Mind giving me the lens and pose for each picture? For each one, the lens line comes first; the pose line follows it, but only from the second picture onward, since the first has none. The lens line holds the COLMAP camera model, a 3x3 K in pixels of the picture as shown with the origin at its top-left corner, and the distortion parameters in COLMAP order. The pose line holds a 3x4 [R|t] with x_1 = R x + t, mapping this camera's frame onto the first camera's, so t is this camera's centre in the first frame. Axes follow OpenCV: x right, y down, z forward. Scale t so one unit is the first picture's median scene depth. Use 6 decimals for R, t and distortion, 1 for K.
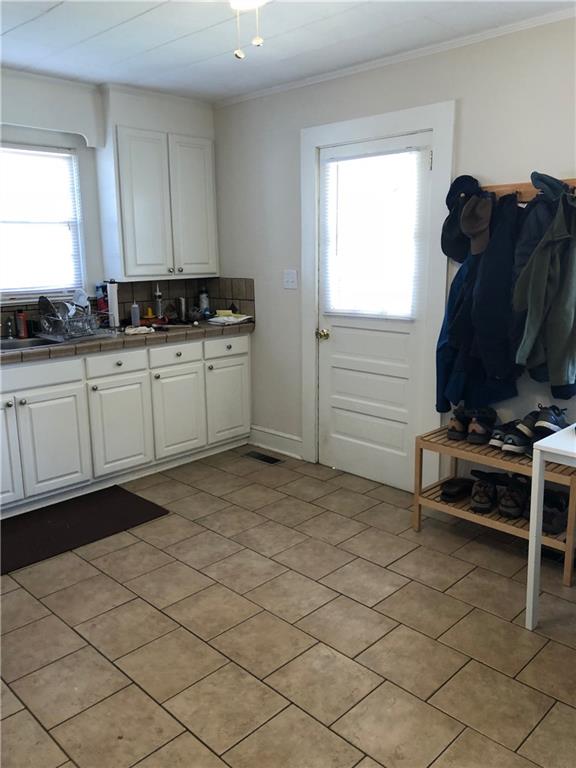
lens RADIAL K [[625.9, 0, 290.3], [0, 625.9, 384.5], [0, 0, 1]] dist [0.026010, -0.010377]
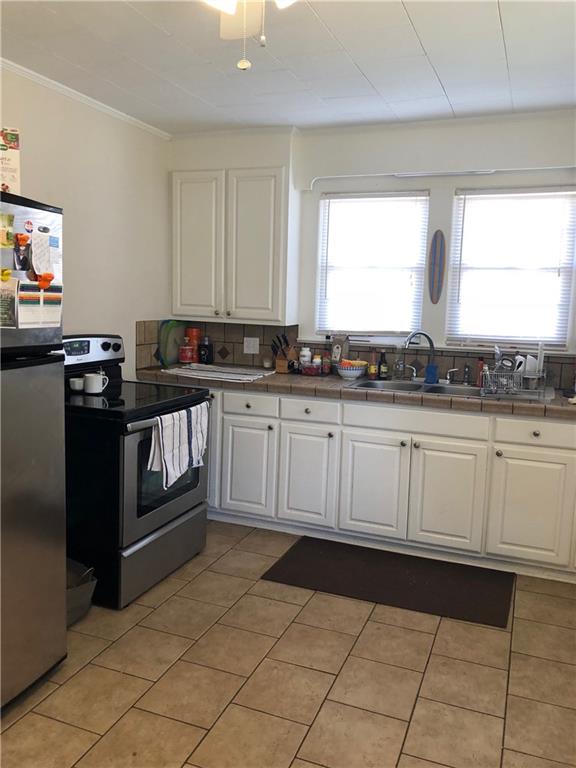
lens RADIAL K [[625.9, 0, 290.9], [0, 625.9, 381.8], [0, 0, 1]] dist [0.026010, -0.010377]
pose [[0.401021, 0.152356, -0.903310, 0.387161], [-0.226311, 0.971985, 0.063469, -0.089942], [0.887674, 0.178977, 0.424266, 0.390652]]
